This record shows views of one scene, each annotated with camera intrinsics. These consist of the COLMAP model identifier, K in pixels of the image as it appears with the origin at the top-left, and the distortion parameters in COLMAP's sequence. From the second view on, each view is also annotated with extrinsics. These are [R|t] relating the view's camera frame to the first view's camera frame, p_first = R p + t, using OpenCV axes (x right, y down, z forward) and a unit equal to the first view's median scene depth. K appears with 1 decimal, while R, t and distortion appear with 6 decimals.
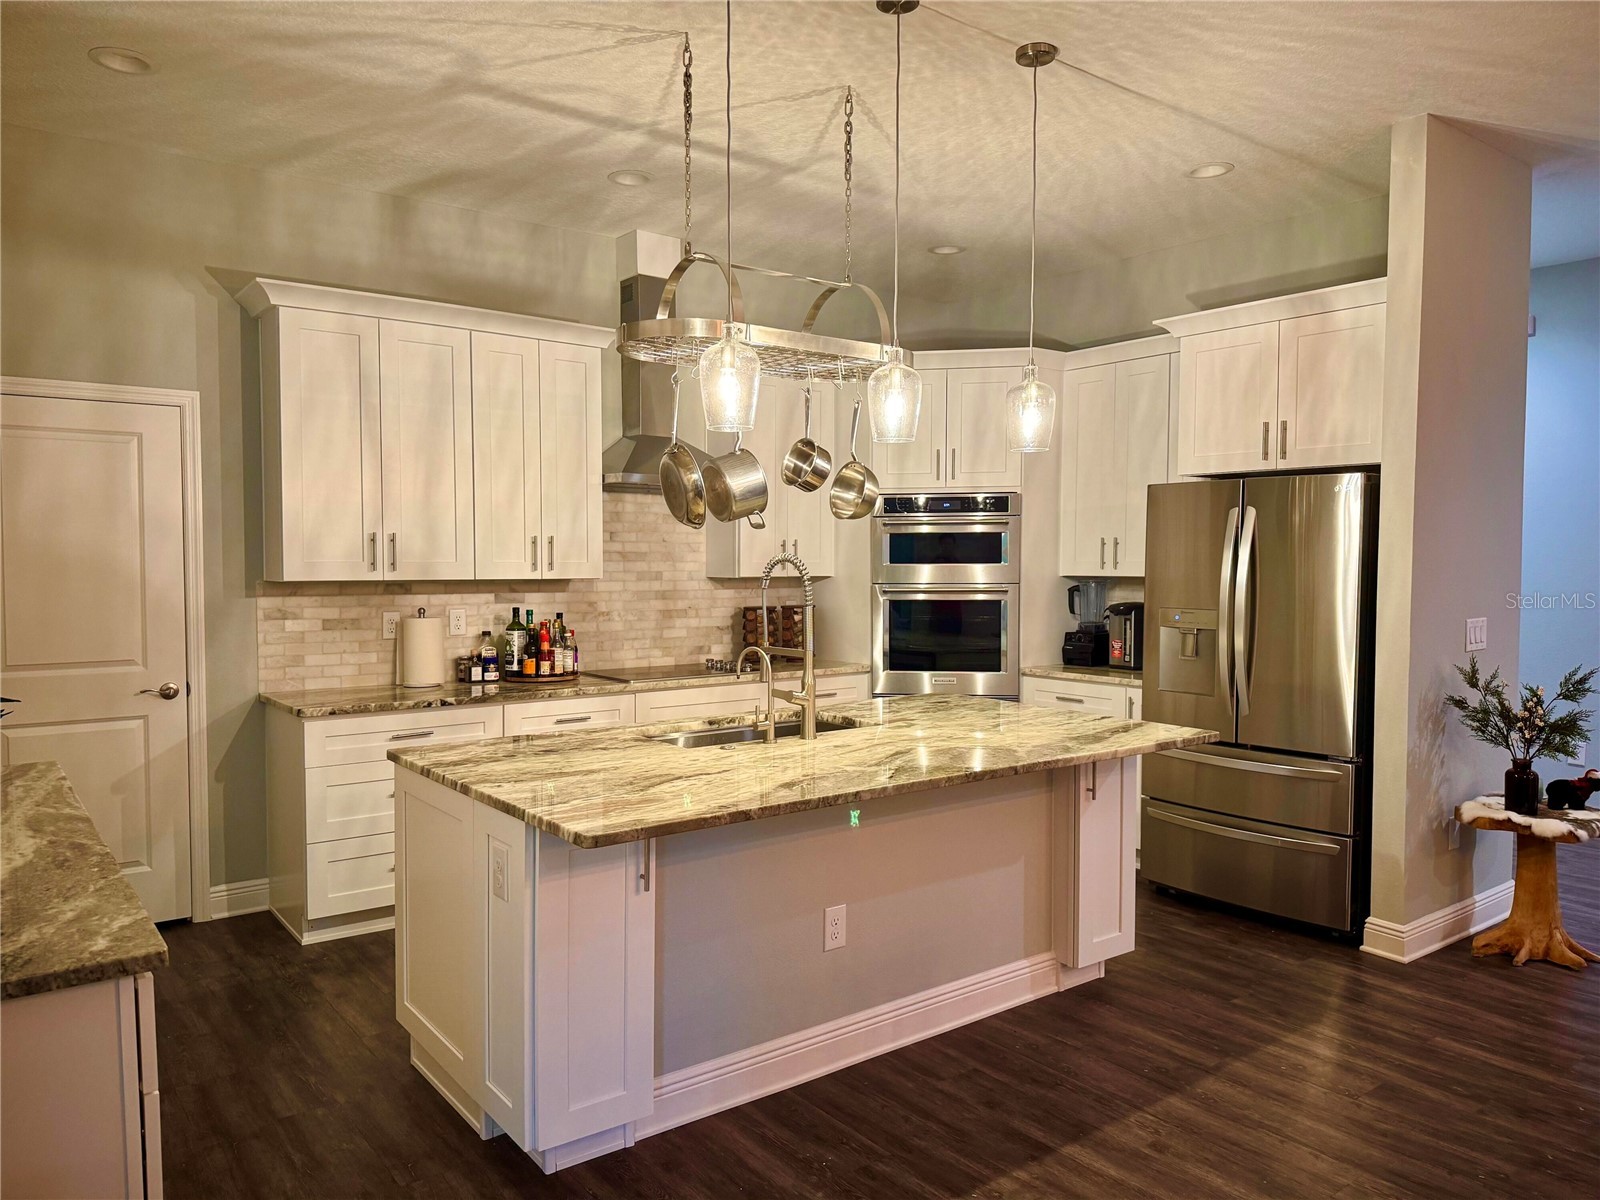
lens RADIAL K [[1116.3, 0, 808.0], [0, 1116.3, 622.8], [0, 0, 1]] dist [0.019060, -0.022593]
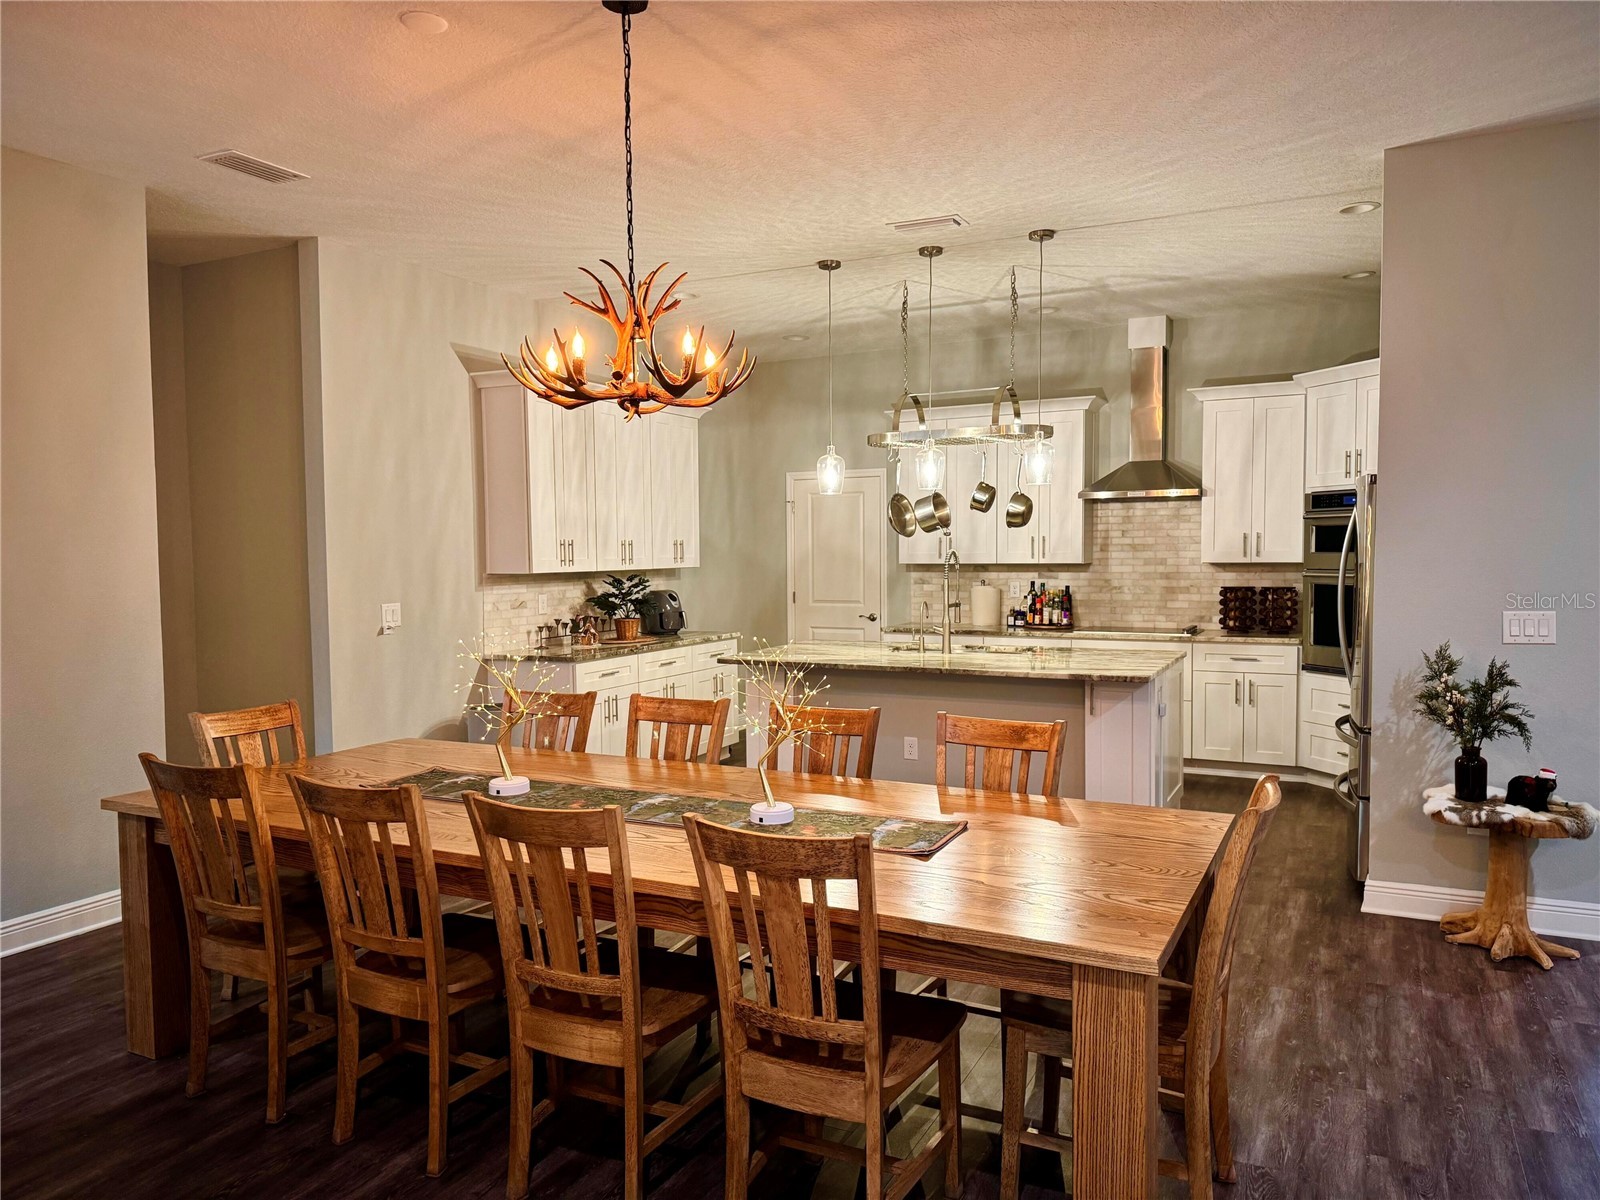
lens RADIAL K [[1116.3, 0, 791.5], [0, 1116.3, 609.7], [0, 0, 1]] dist [0.019060, -0.022593]
pose [[0.427437, 0.044638, -0.902943, 0.931013], [-0.041330, 0.998701, 0.029807, -0.005601], [0.903100, 0.024578, 0.428726, 0.005376]]
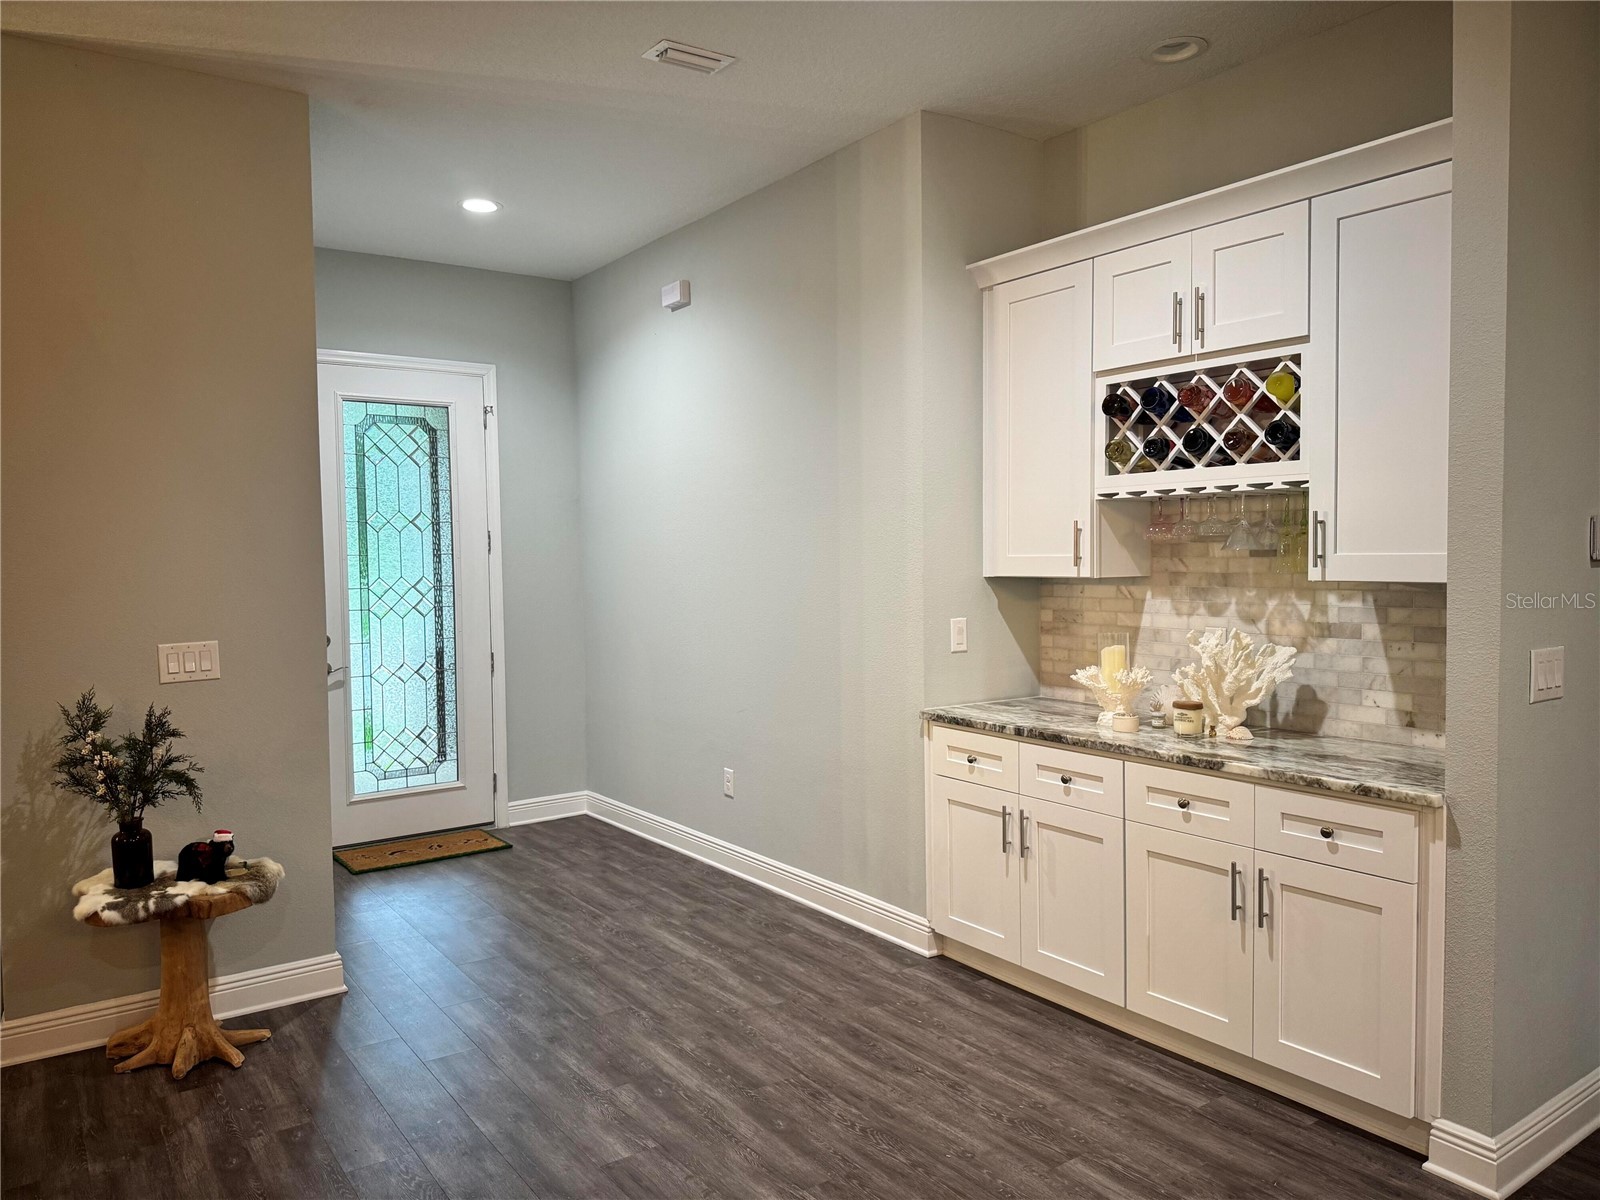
lens RADIAL K [[1116.3, 0, 795.5], [0, 1116.3, 598.7], [0, 0, 1]] dist [0.019060, -0.022593]
pose [[0.999078, -0.019255, -0.038366, 0.828640], [0.018603, 0.999678, -0.017284, -0.009975], [0.038687, 0.016554, 0.999114, 0.159448]]
